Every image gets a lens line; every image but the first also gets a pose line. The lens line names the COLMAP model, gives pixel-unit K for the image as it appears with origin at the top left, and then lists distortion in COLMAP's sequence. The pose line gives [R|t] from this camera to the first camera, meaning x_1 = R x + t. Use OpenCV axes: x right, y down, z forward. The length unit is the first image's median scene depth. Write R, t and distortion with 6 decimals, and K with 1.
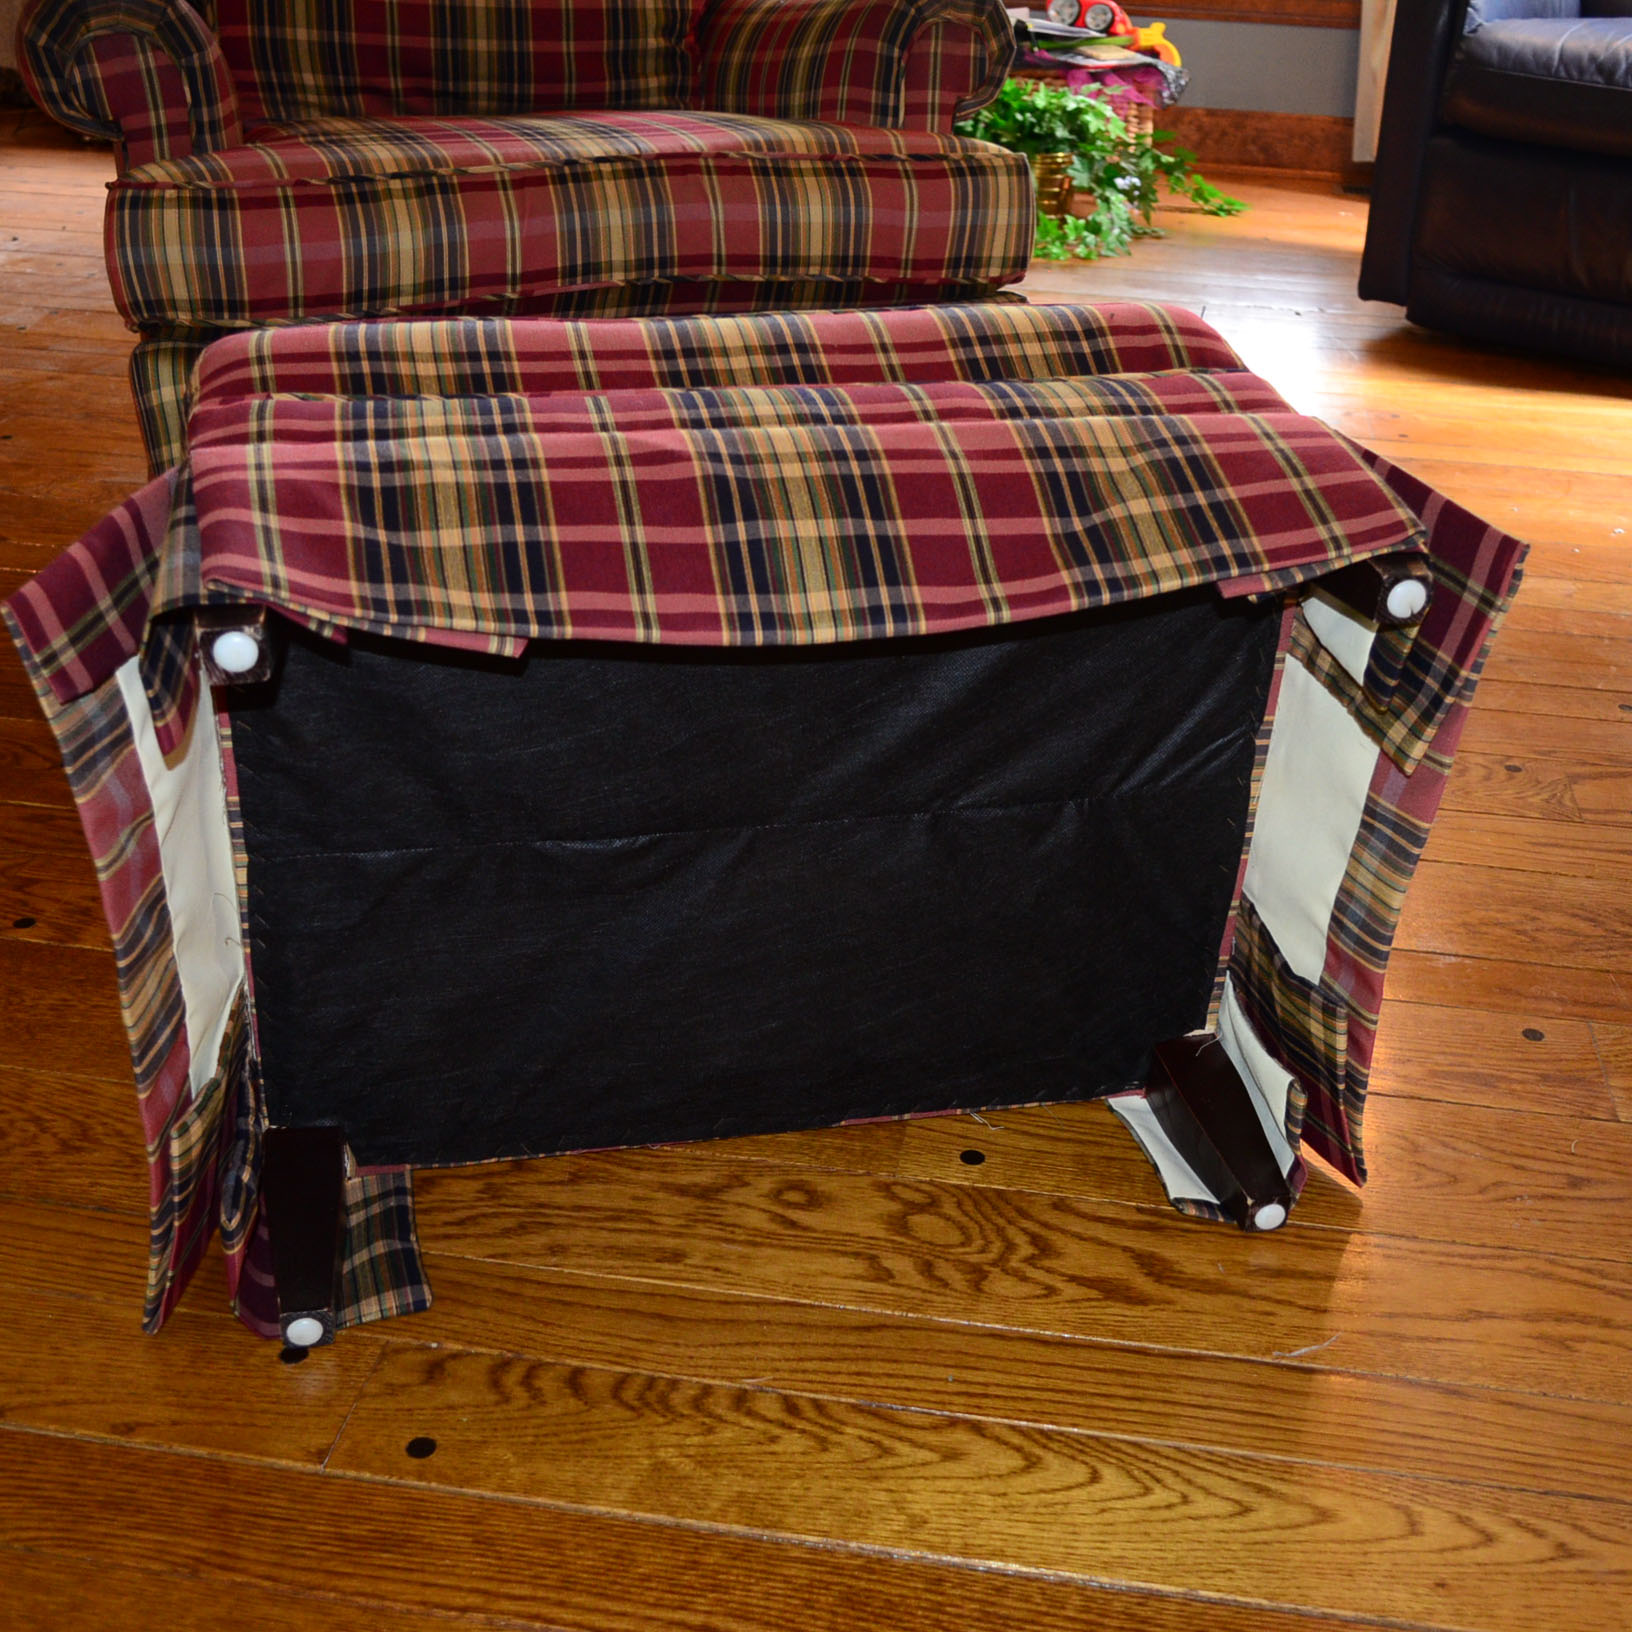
lens RADIAL K [[2077.6, 0, 824.3], [0, 2077.6, 815.9], [0, 0, 1]] dist [-0.020470, 0.000000]
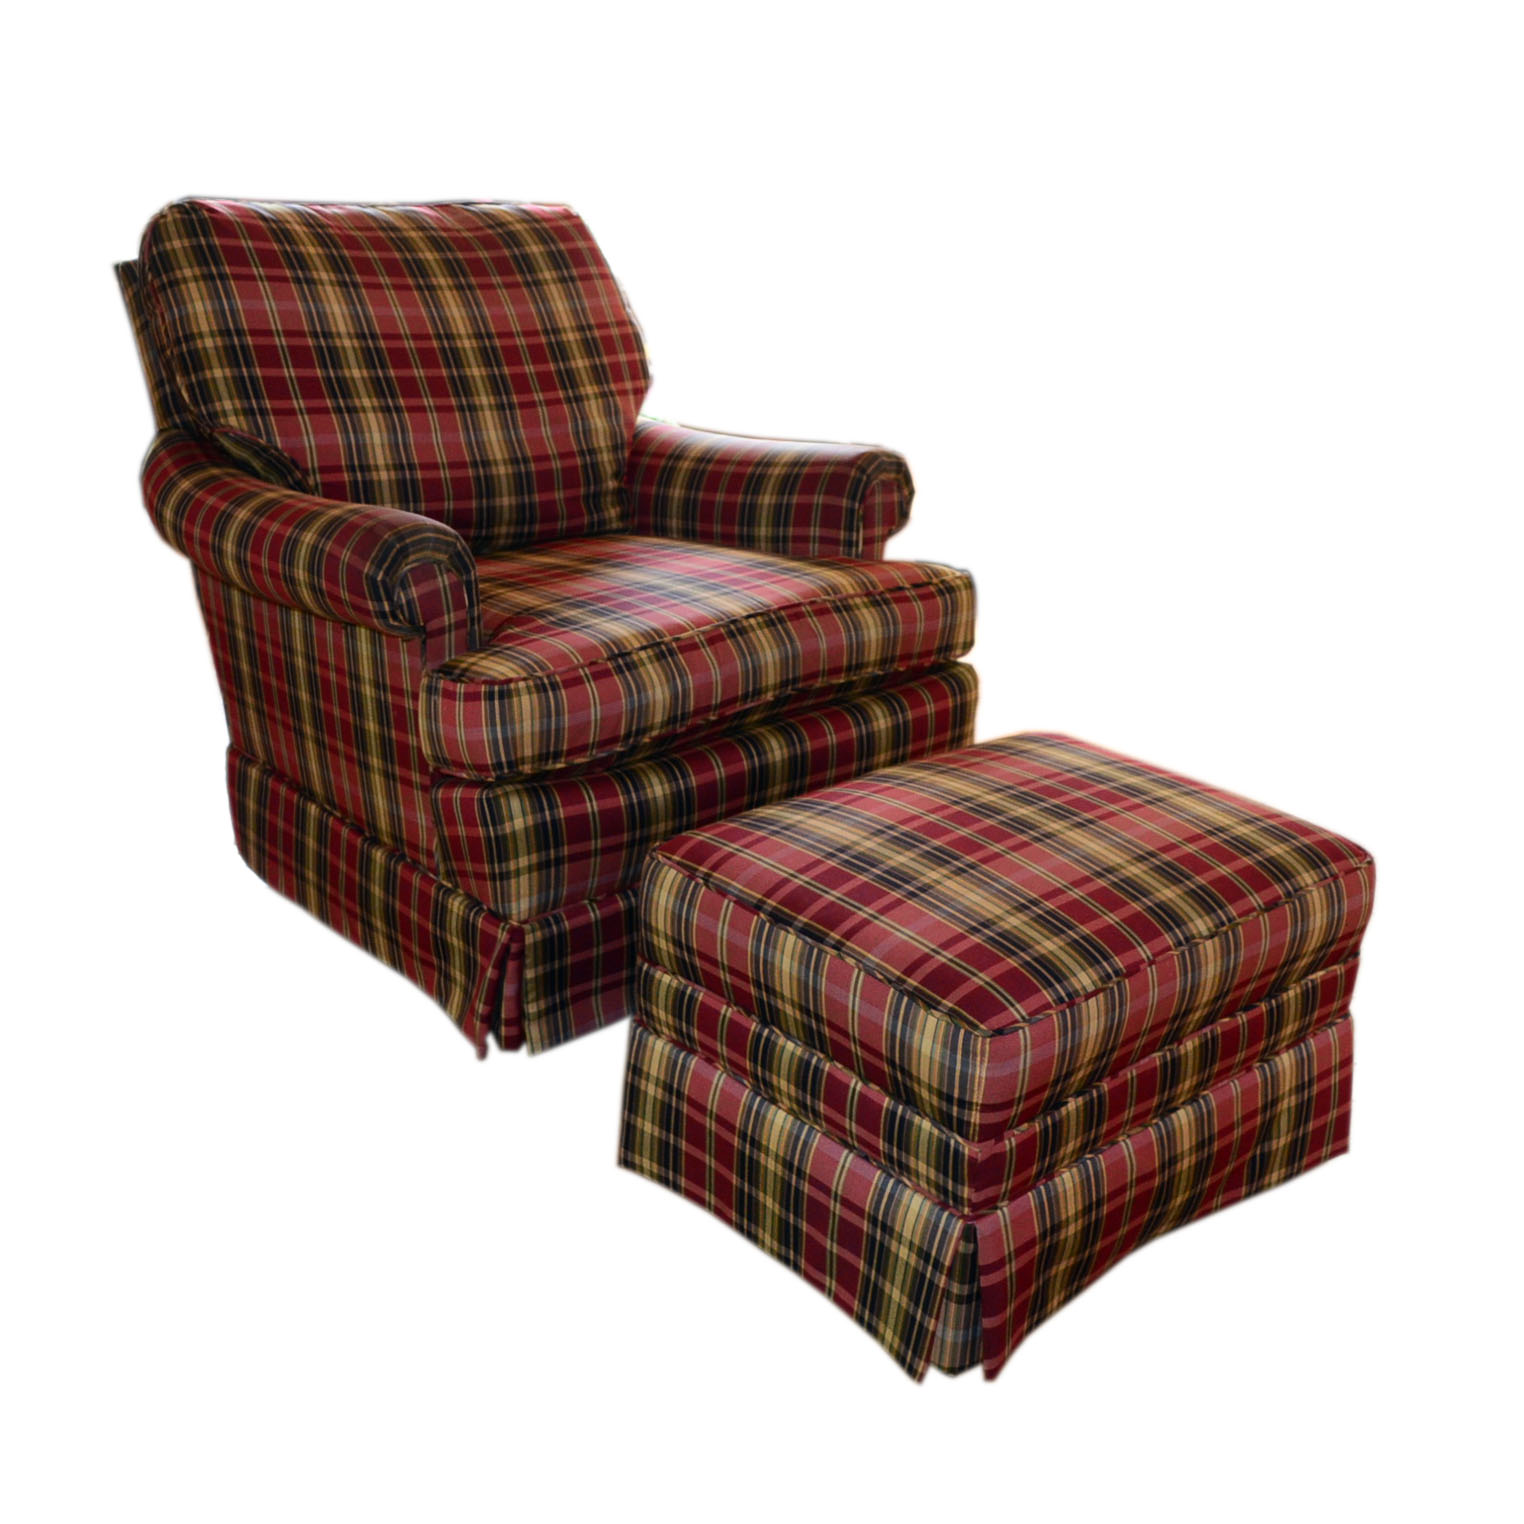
lens RADIAL K [[1896.3, 0, 767.0], [0, 1896.3, 718.2], [0, 0, 1]] dist [-0.011100, 0.000000]
pose [[0.929702, -0.115842, 0.349621, -0.577272], [0.151221, 0.985608, -0.075554, -0.147853], [-0.335837, 0.123113, 0.933840, -0.233852]]
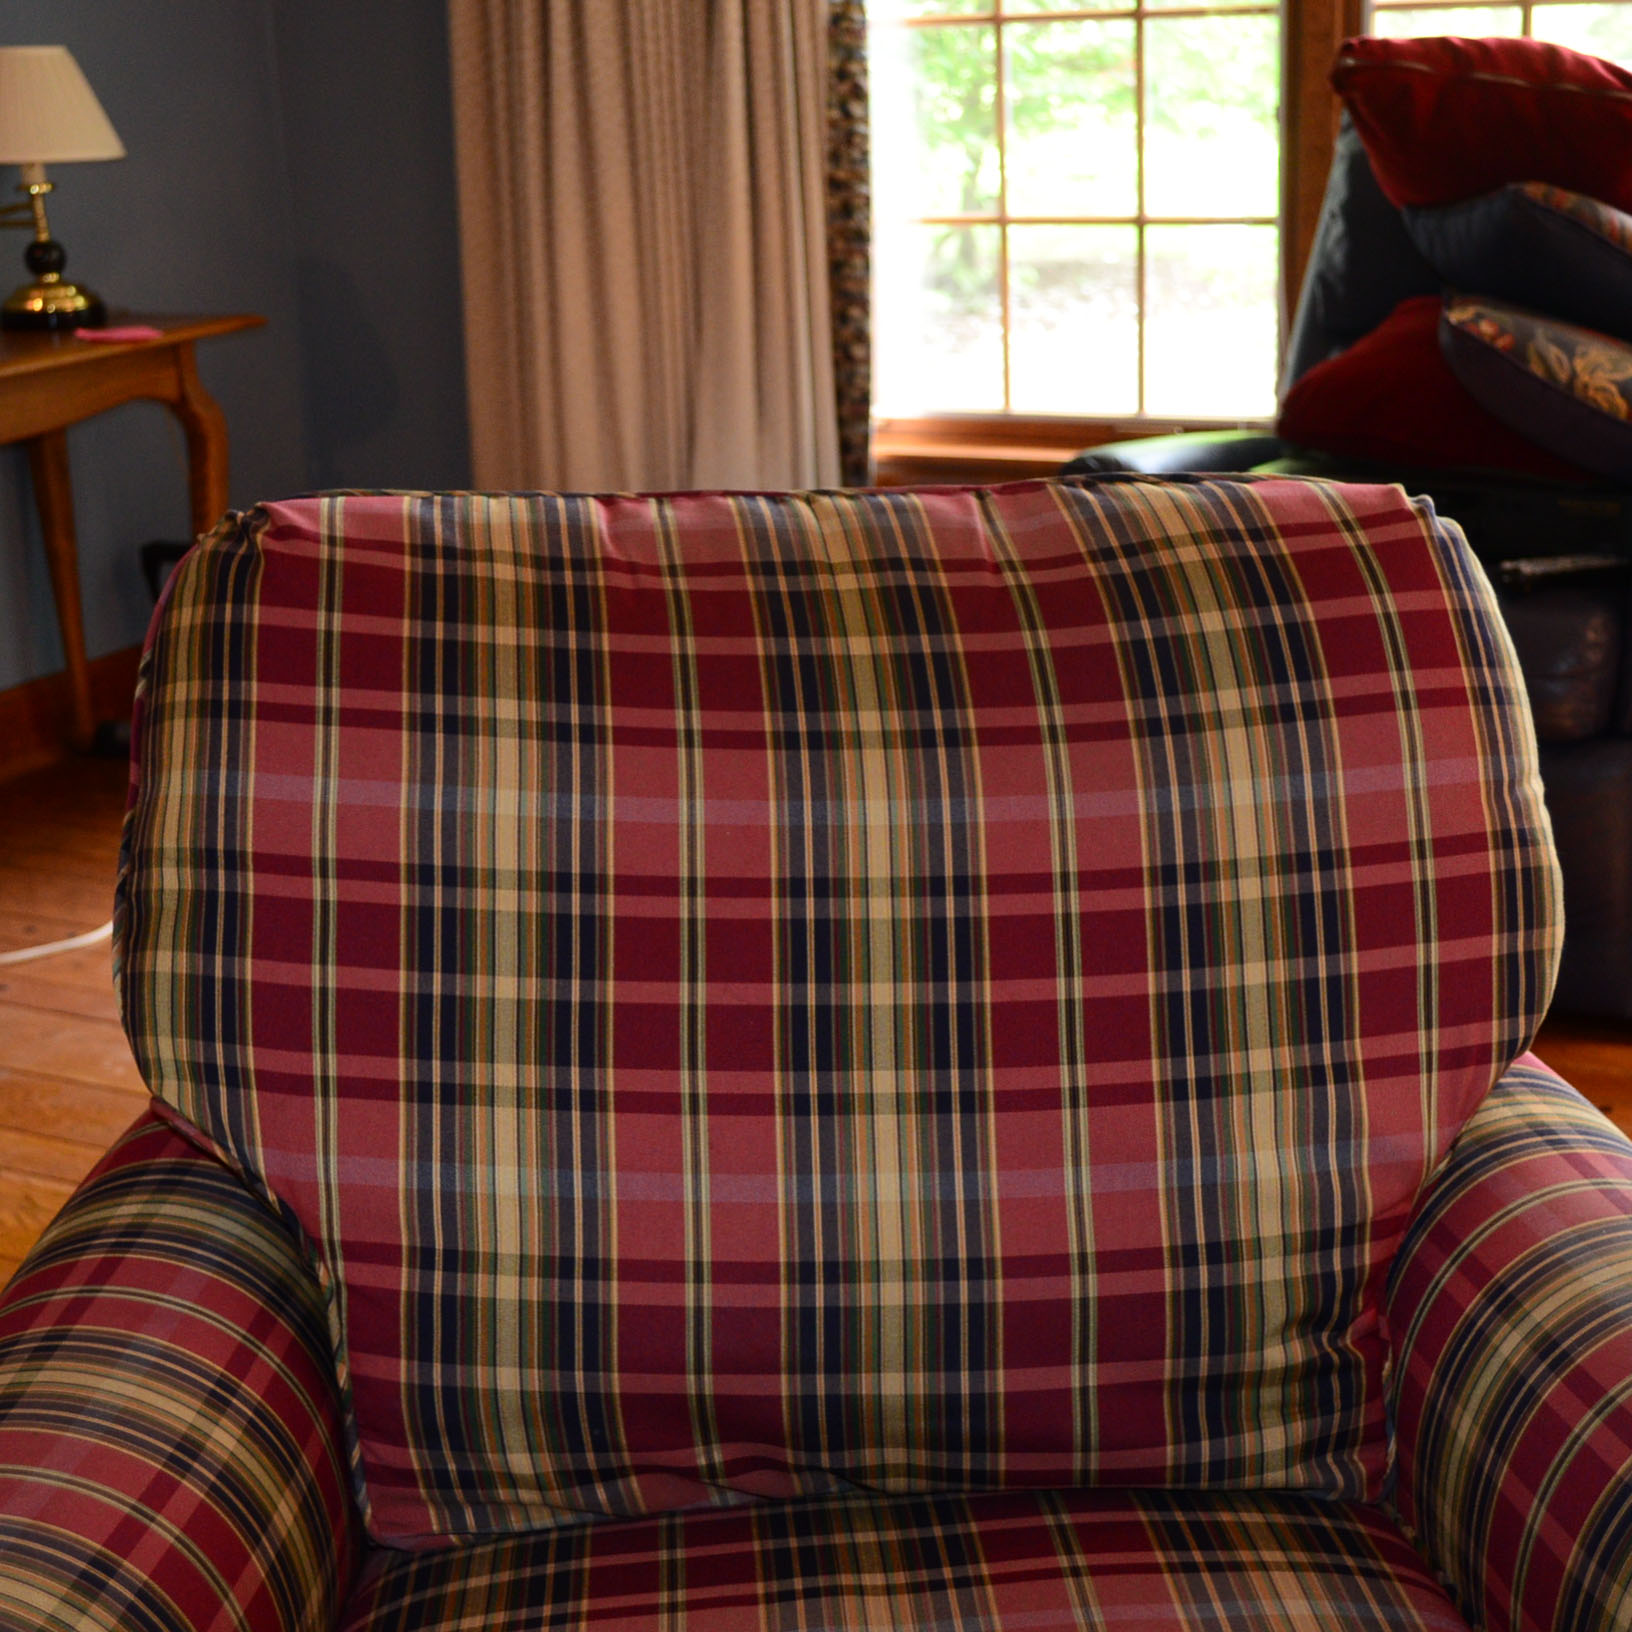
lens RADIAL K [[2599.0, 0, 817.9], [0, 2599.0, 831.4], [0, 0, 1]] dist [-0.026290, 0.000000]
pose [[0.950538, 0.019538, -0.309992, -0.006957], [-0.066960, 0.987443, -0.143085, -0.522384], [0.303304, 0.156765, 0.939910, 0.556273]]
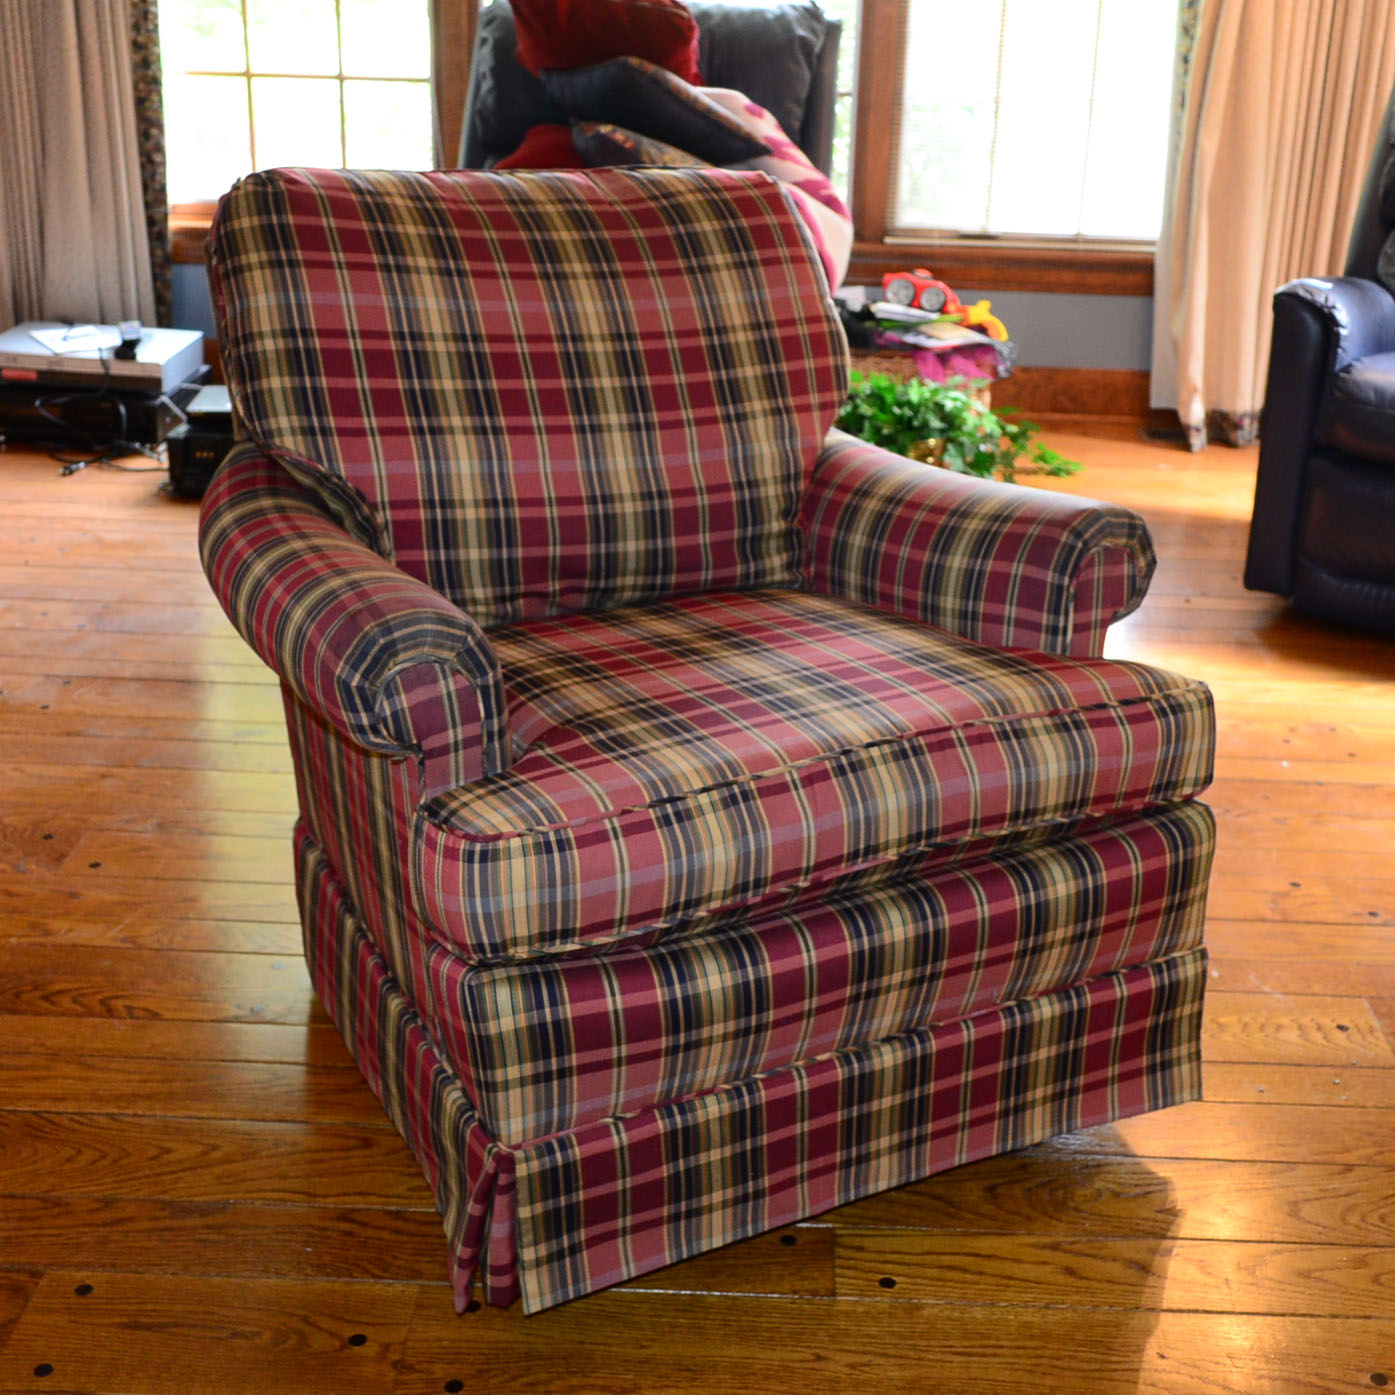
lens RADIAL K [[1891.6, 0, 730.7], [0, 1891.6, 683.0], [0, 0, 1]] dist [-0.006638, 0.000000]
pose [[0.991368, -0.055869, 0.118608, -0.298810], [0.065704, 0.994571, -0.080693, -0.279891], [-0.113456, 0.087789, 0.989657, 0.040635]]
